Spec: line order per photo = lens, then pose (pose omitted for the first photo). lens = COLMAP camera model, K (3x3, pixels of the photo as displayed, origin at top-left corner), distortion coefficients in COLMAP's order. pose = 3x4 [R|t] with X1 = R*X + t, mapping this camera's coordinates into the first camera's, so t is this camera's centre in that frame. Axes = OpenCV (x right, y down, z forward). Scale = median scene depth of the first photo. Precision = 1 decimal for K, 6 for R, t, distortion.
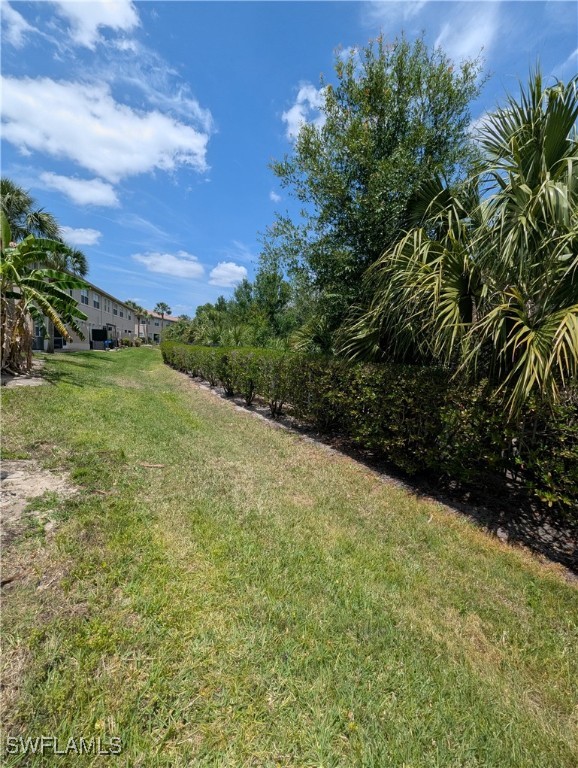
lens RADIAL K [[318.0, 0, 286.6], [0, 318.0, 386.7], [0, 0, 1]] dist [0.001424, -0.001441]
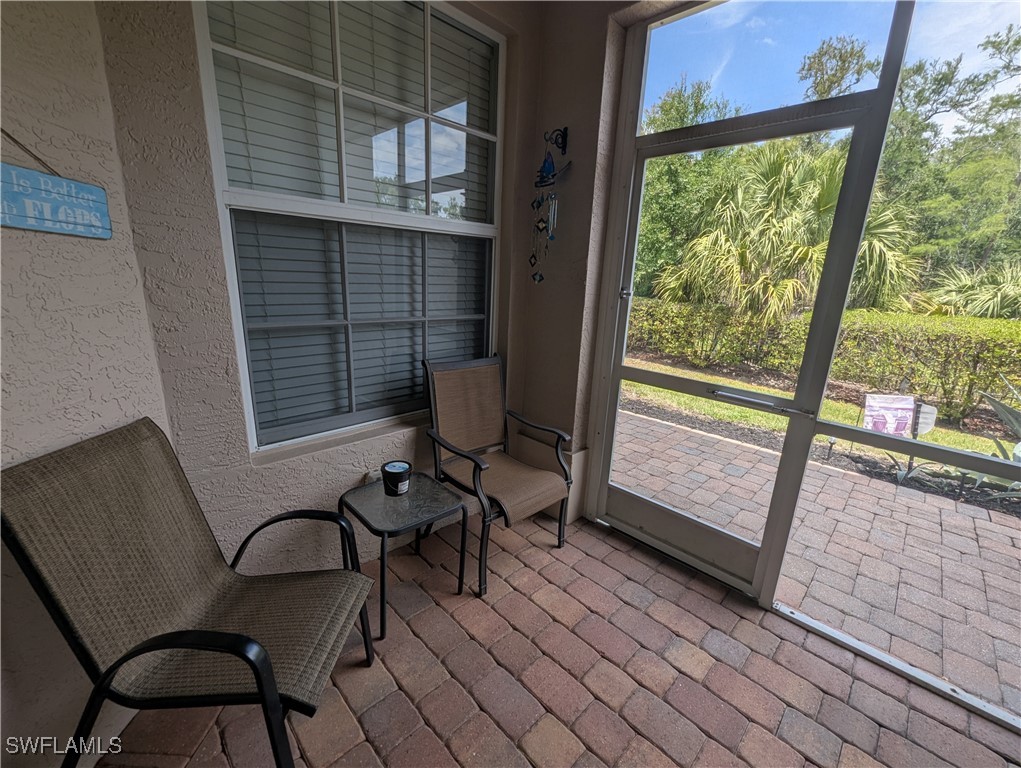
lens RADIAL K [[422.8, 0, 512.9], [0, 422.8, 383.8], [0, 0, 1]] dist [0.001424, -0.001441]
pose [[0.981227, -0.041339, 0.188374, -1.379956], [0.016394, 0.991101, 0.132102, 0.050417], [-0.192158, -0.126534, 0.973172, -1.389201]]
